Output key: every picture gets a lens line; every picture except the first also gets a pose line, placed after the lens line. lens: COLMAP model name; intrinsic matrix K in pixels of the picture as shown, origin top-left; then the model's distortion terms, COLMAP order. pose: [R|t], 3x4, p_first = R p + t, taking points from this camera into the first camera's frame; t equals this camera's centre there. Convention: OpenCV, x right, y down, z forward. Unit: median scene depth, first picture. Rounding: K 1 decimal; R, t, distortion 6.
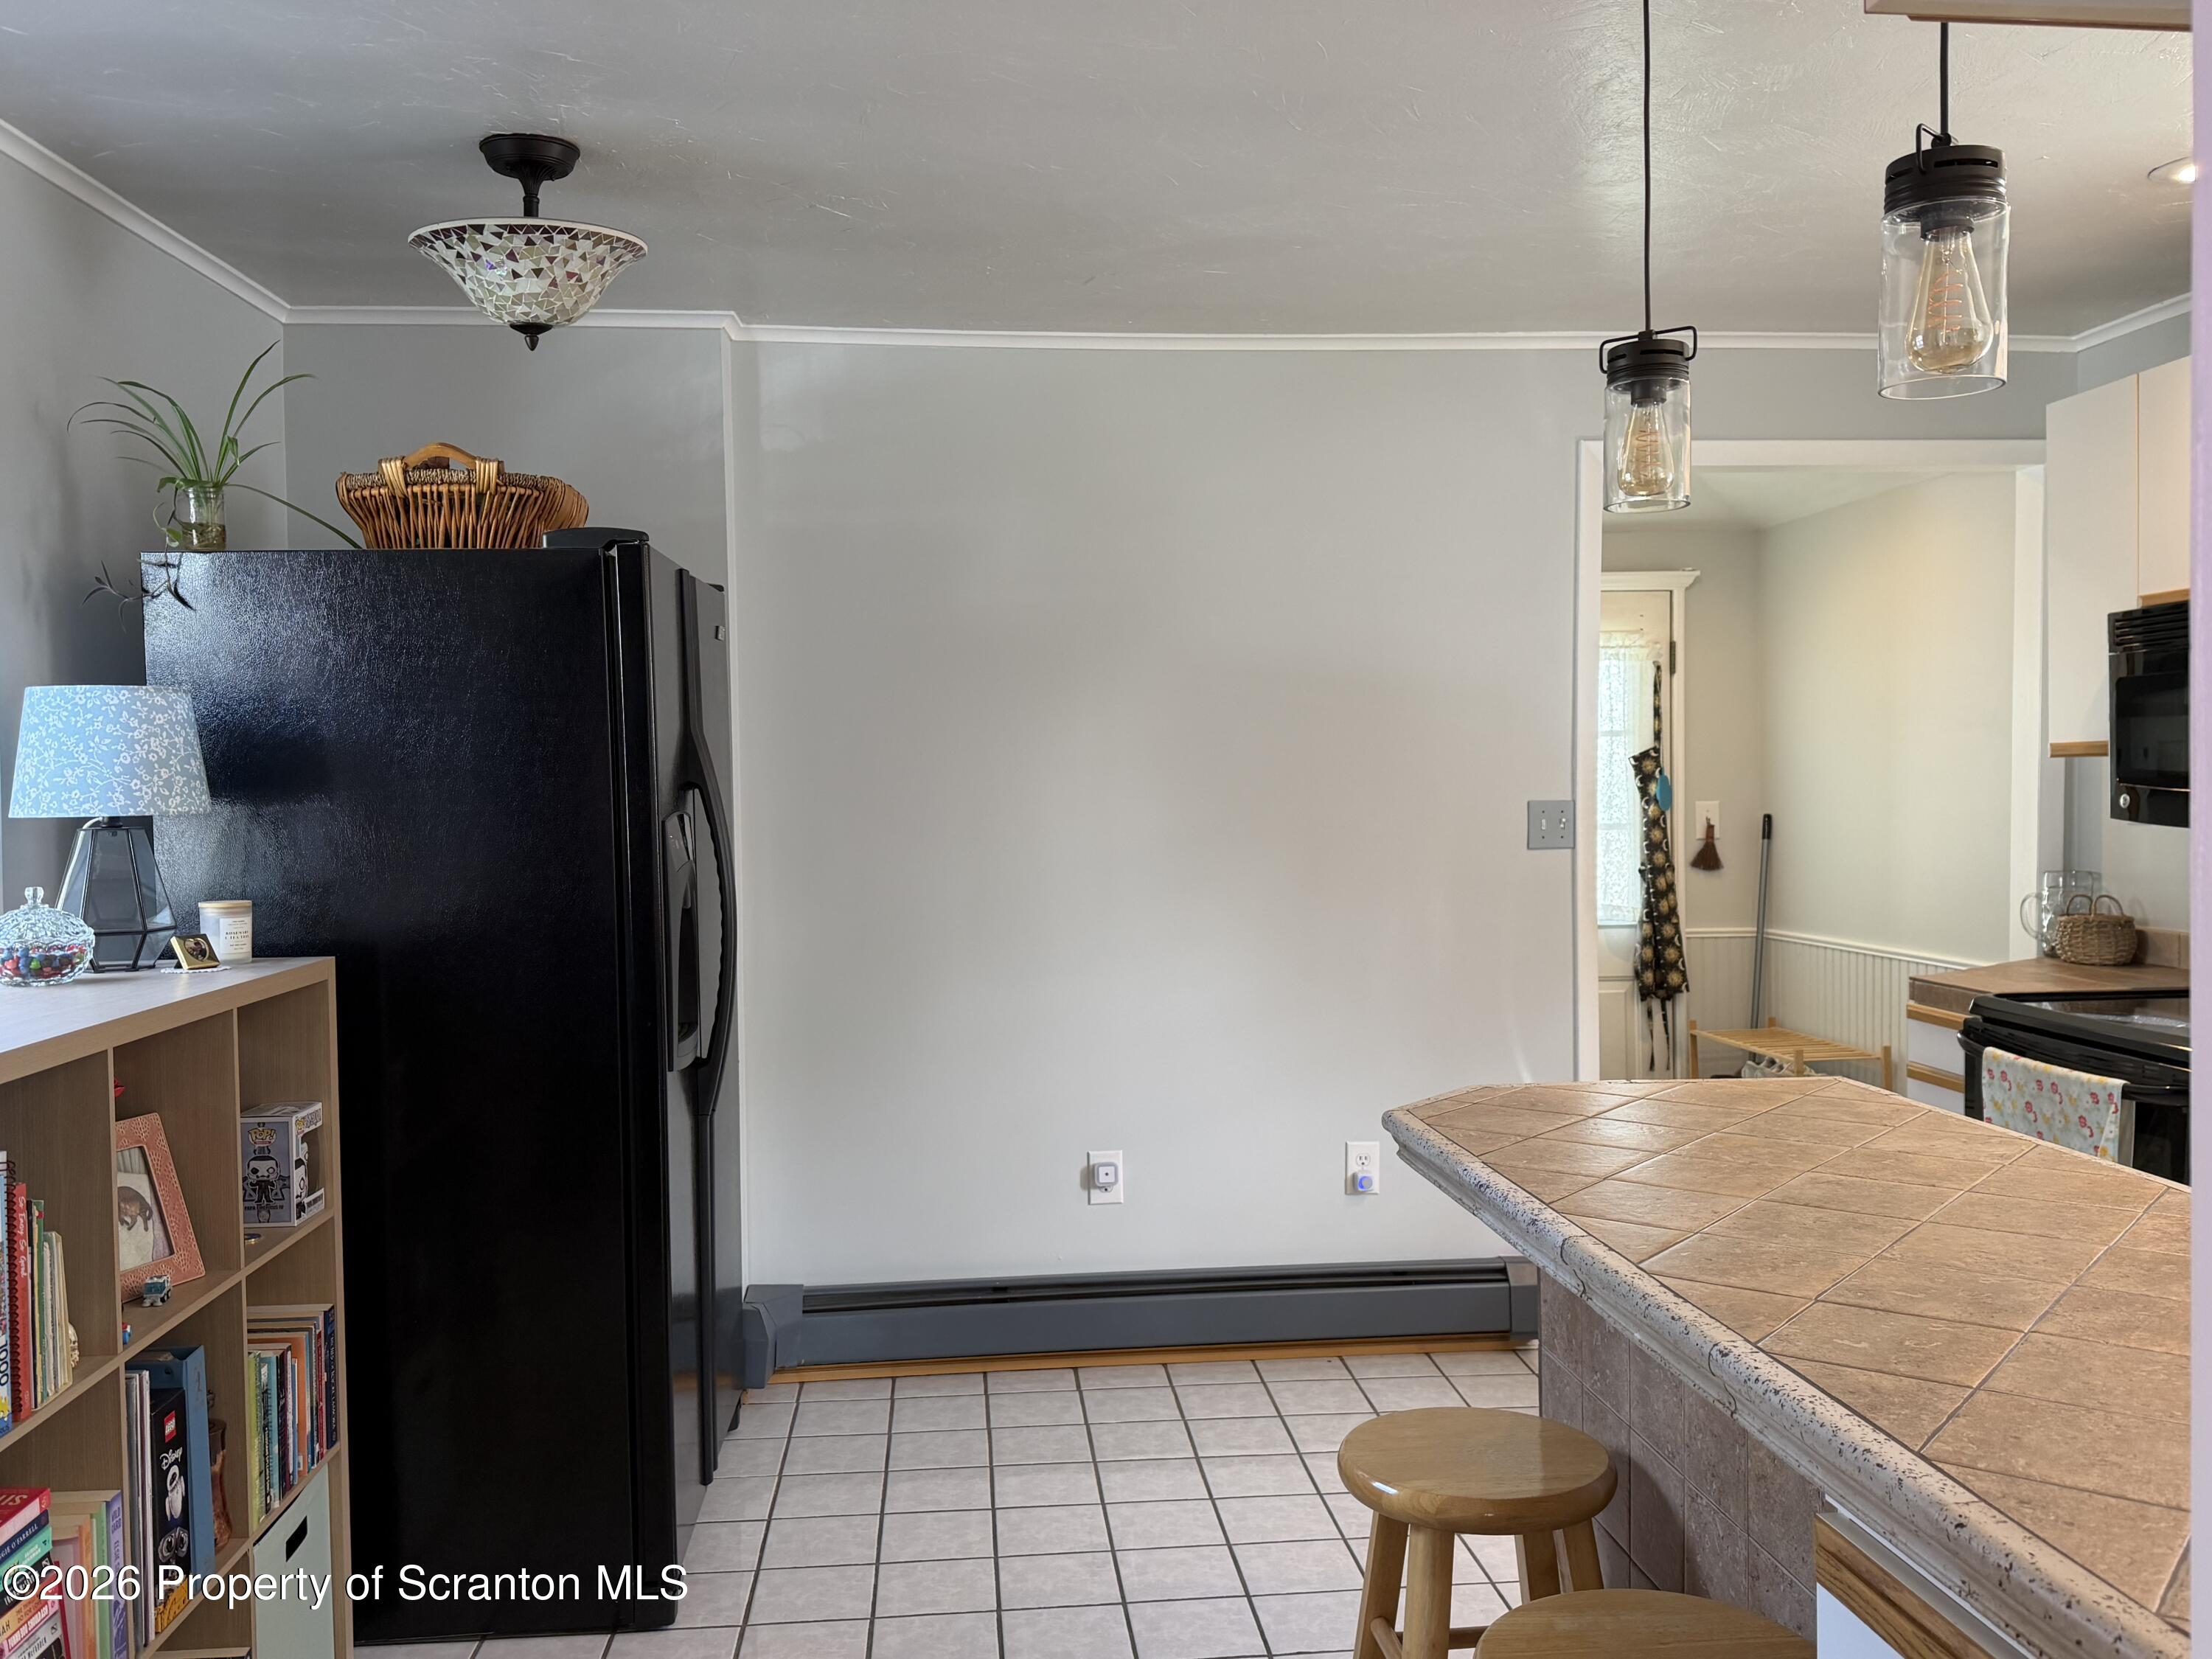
lens RADIAL K [[1801.0, 0, 1085.4], [0, 1801.0, 828.4], [0, 0, 1]] dist [0.100125, -0.168992]
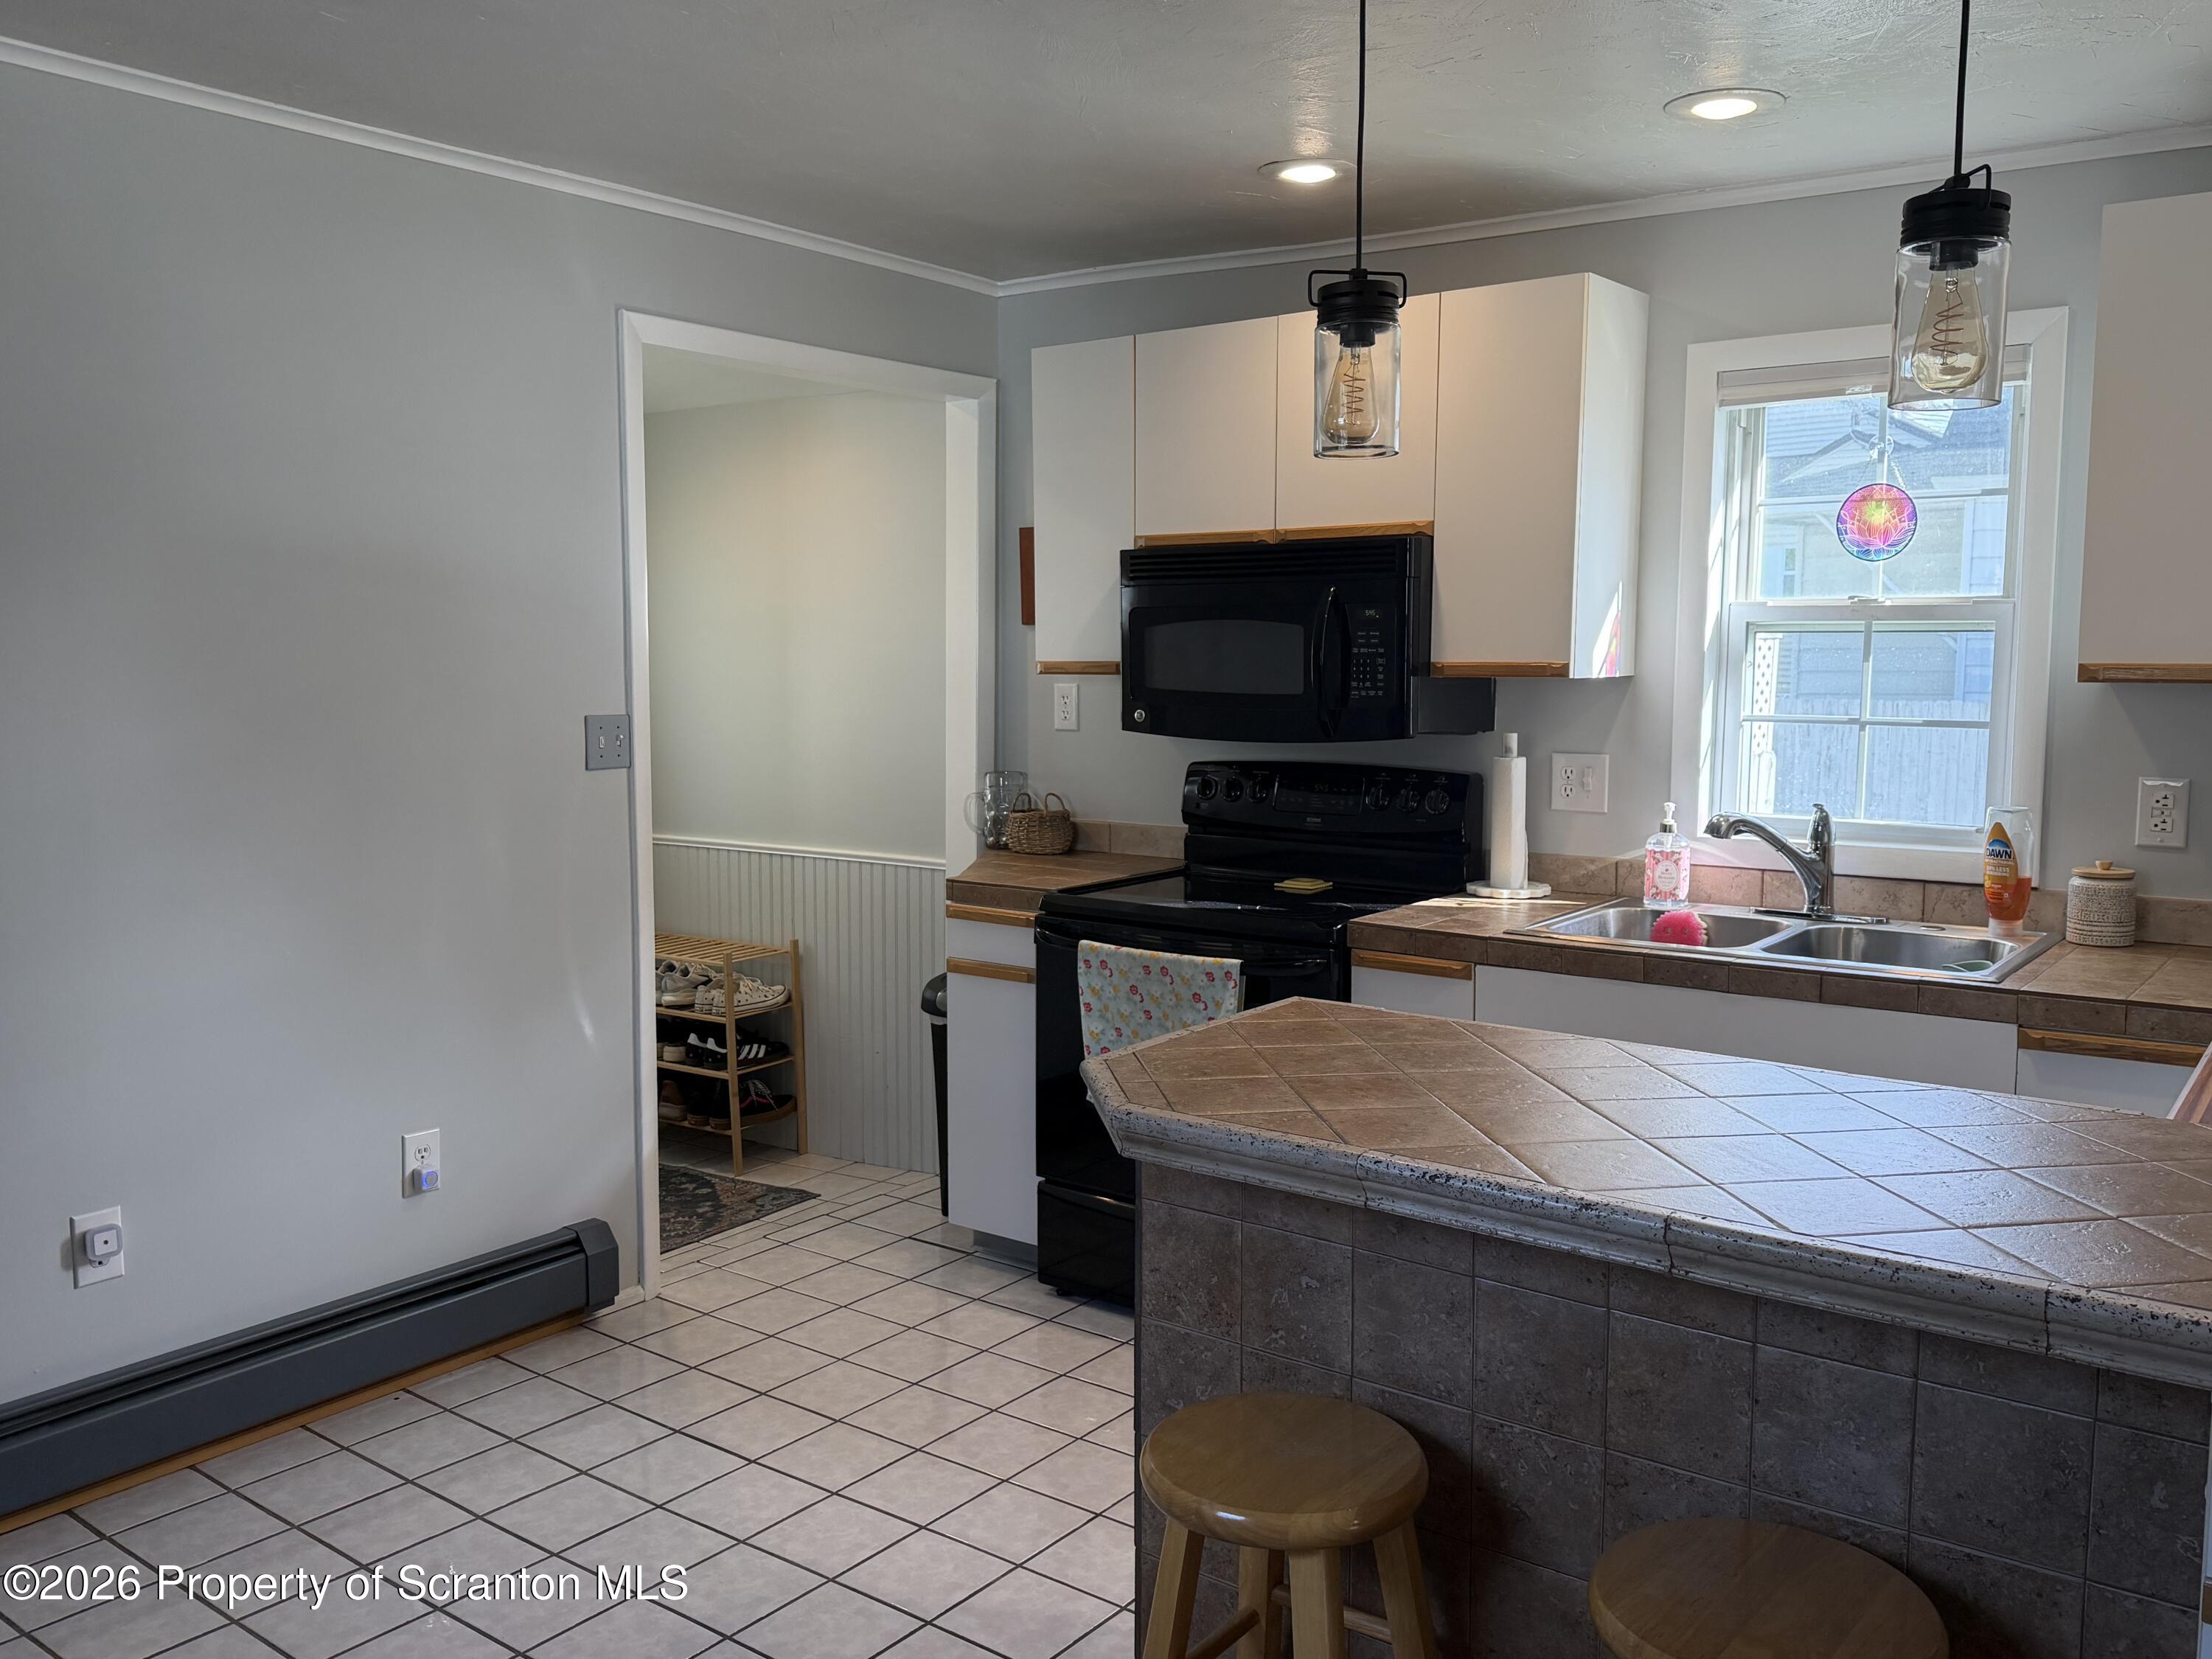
lens RADIAL K [[1801.0, 0, 1108.2], [0, 1801.0, 833.5], [0, 0, 1]] dist [0.100125, -0.168992]
pose [[0.663524, -0.064299, 0.745387, -0.270201], [0.009363, 0.996936, 0.077664, -0.026193], [-0.748097, -0.044553, 0.662093, 0.234175]]
